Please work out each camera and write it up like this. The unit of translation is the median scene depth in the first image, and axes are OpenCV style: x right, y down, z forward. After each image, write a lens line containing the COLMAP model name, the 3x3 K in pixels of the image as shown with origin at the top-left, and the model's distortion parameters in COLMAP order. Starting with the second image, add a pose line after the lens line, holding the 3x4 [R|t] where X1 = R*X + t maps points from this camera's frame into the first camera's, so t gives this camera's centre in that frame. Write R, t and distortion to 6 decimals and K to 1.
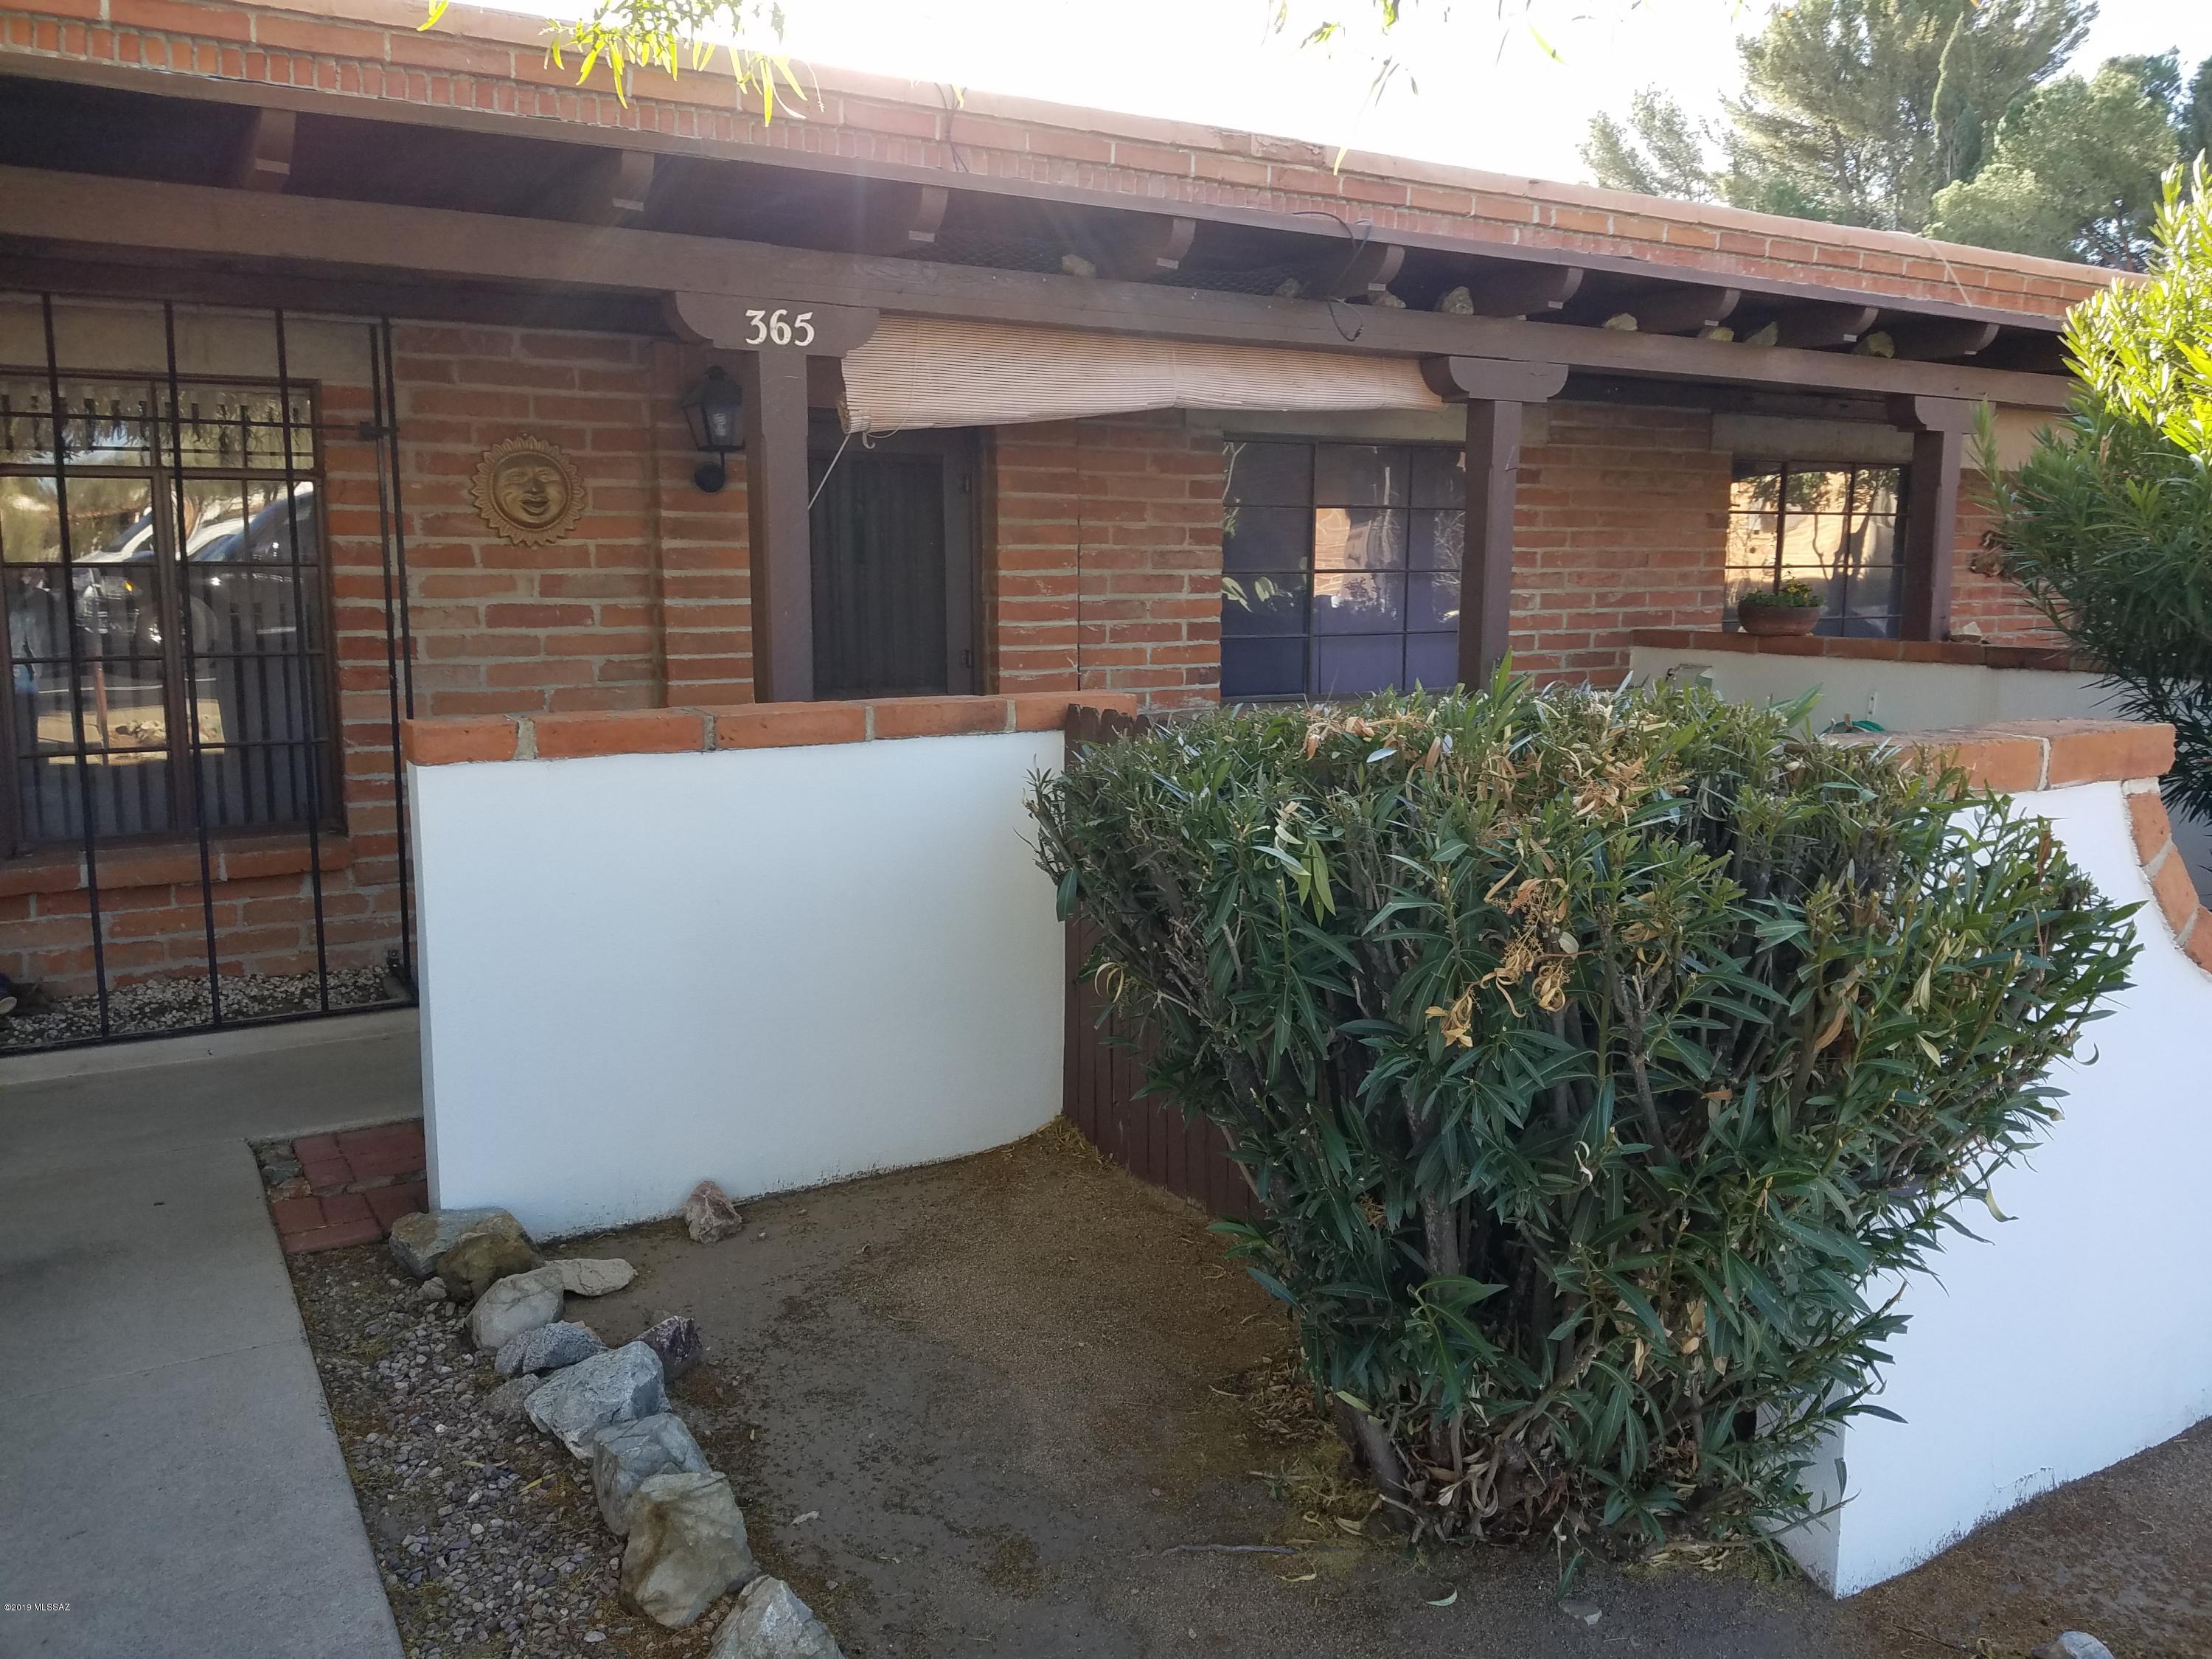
lens RADIAL K [[1720.4, 0, 1161.6], [0, 1720.4, 833.9], [0, 0, 1]] dist [0.067111, -0.090831]
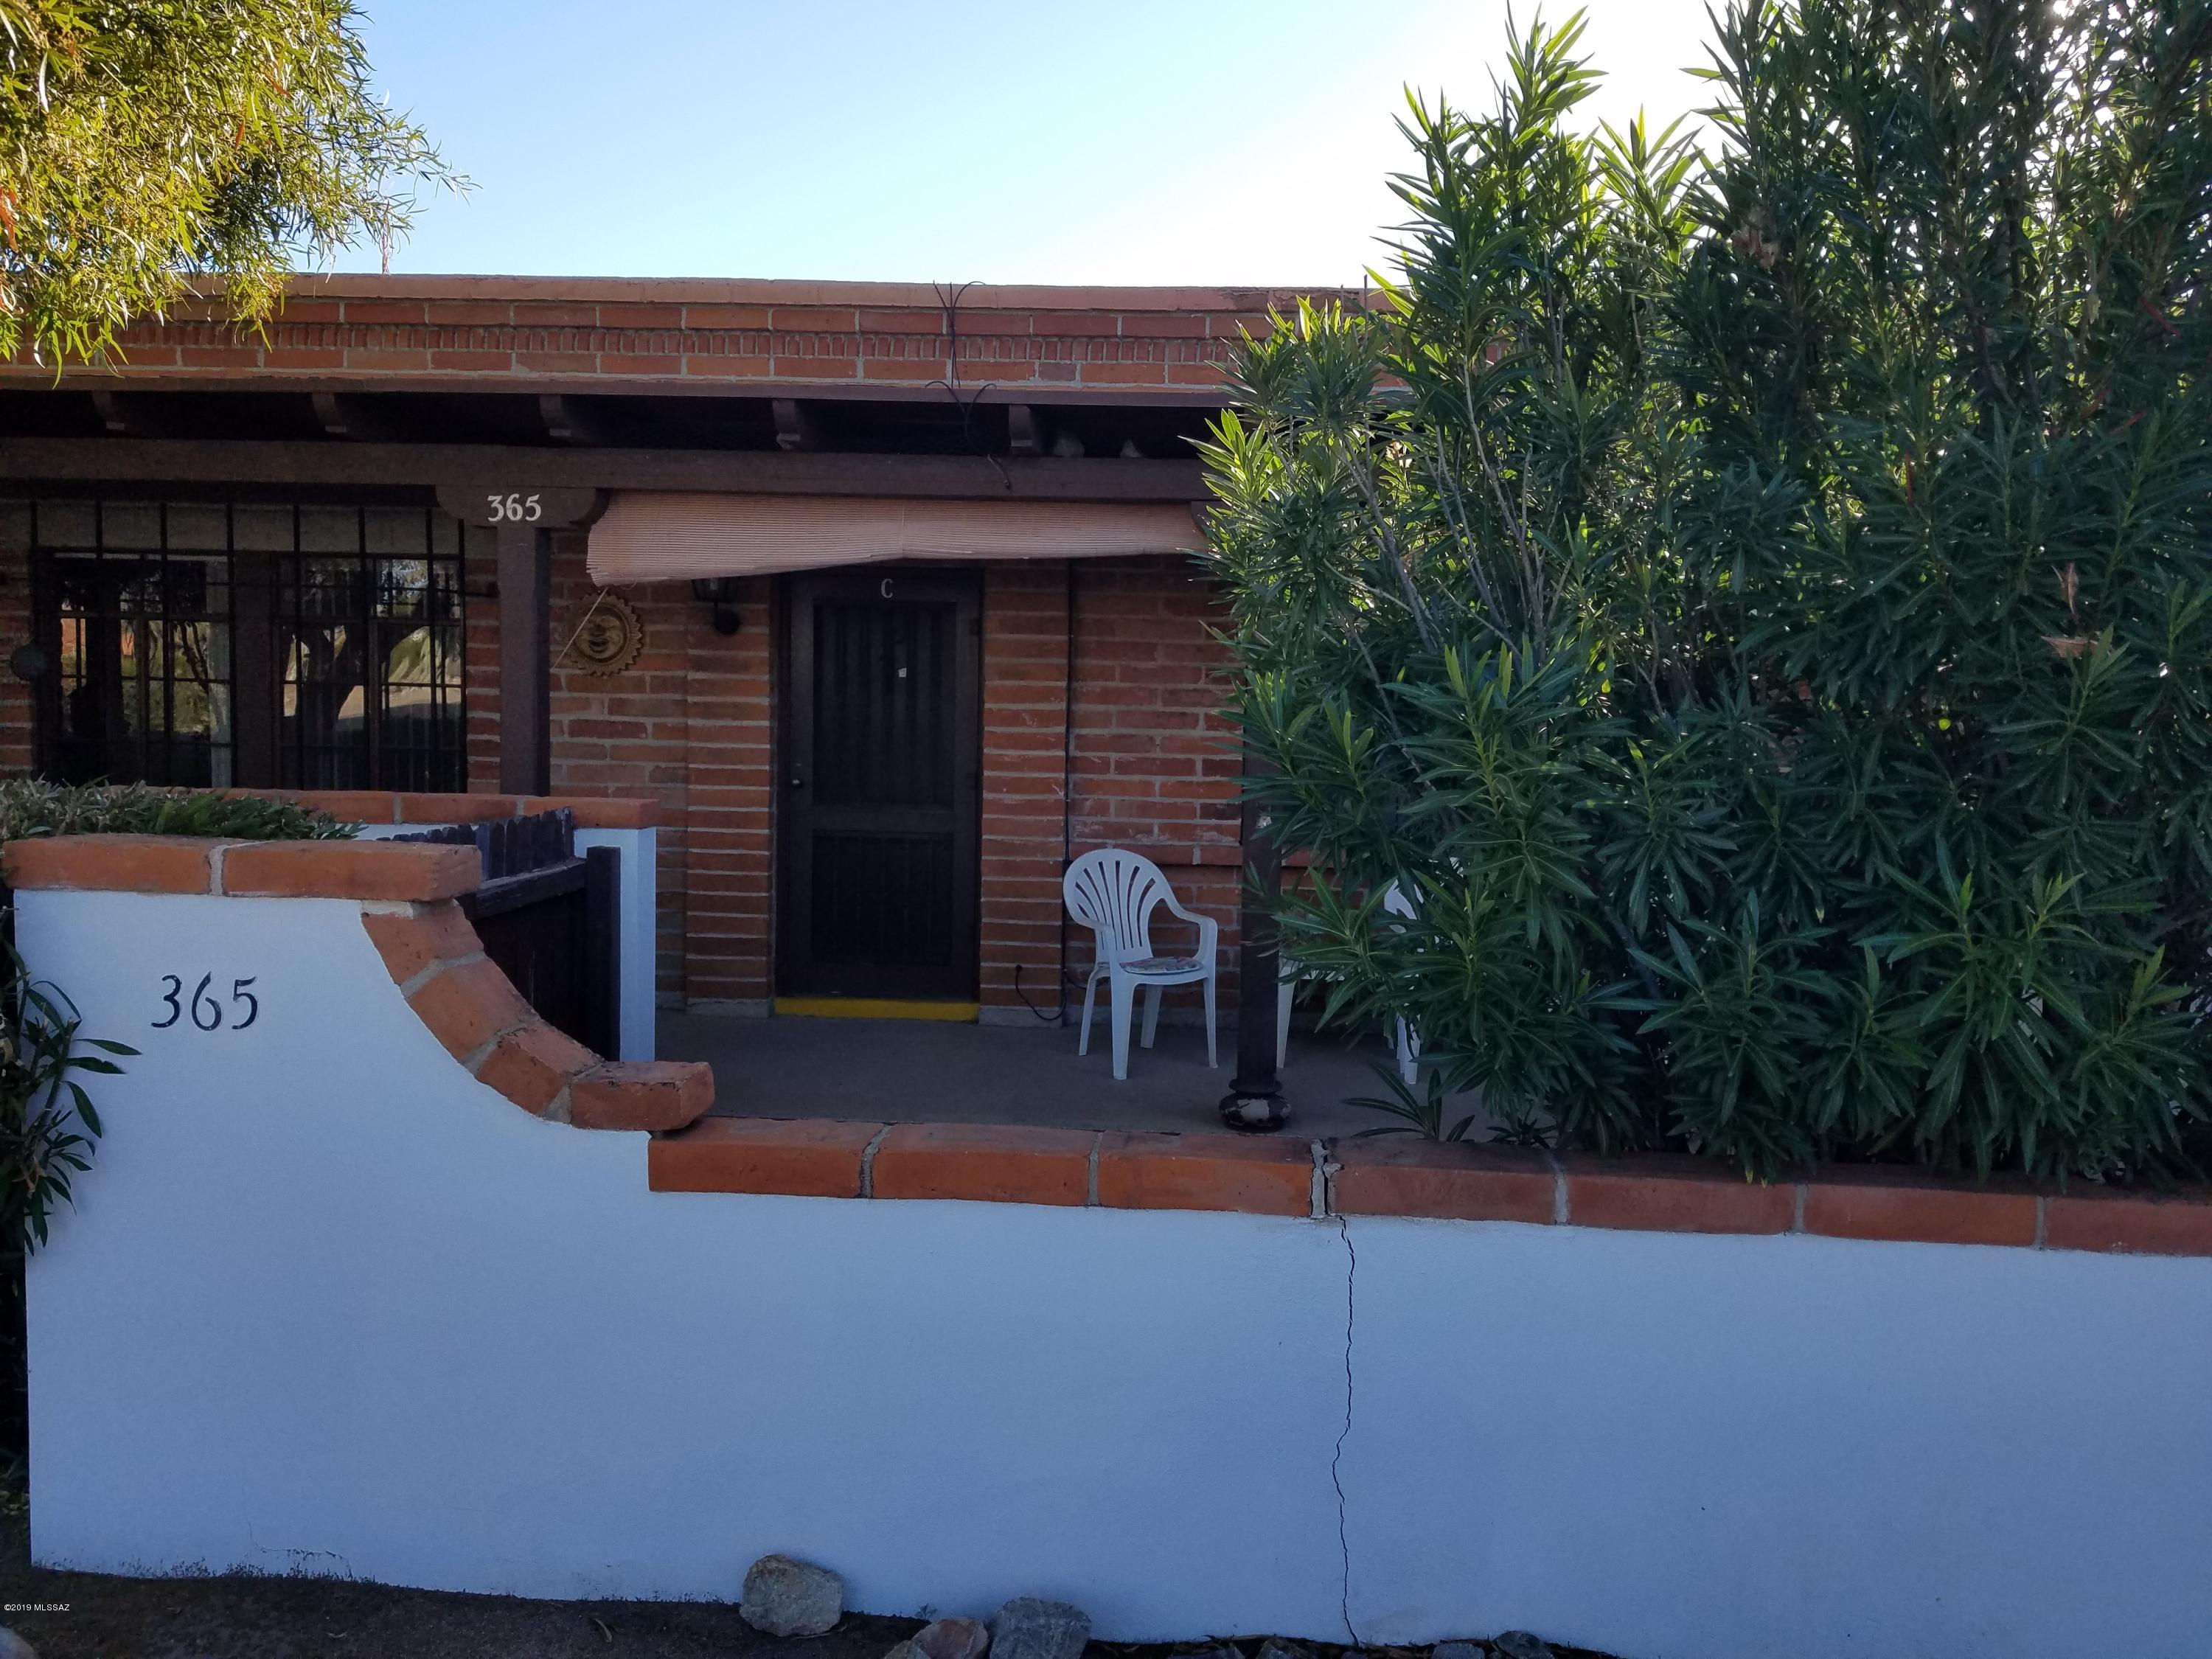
lens RADIAL K [[1720.4, 0, 1161.6], [0, 1720.4, 833.9], [0, 0, 1]] dist [0.067111, -0.090831]
pose [[0.815400, 0.064909, -0.575247, 0.703720], [-0.111157, 0.992759, -0.045542, -0.034573], [0.568126, 0.101077, 0.816711, 0.183485]]
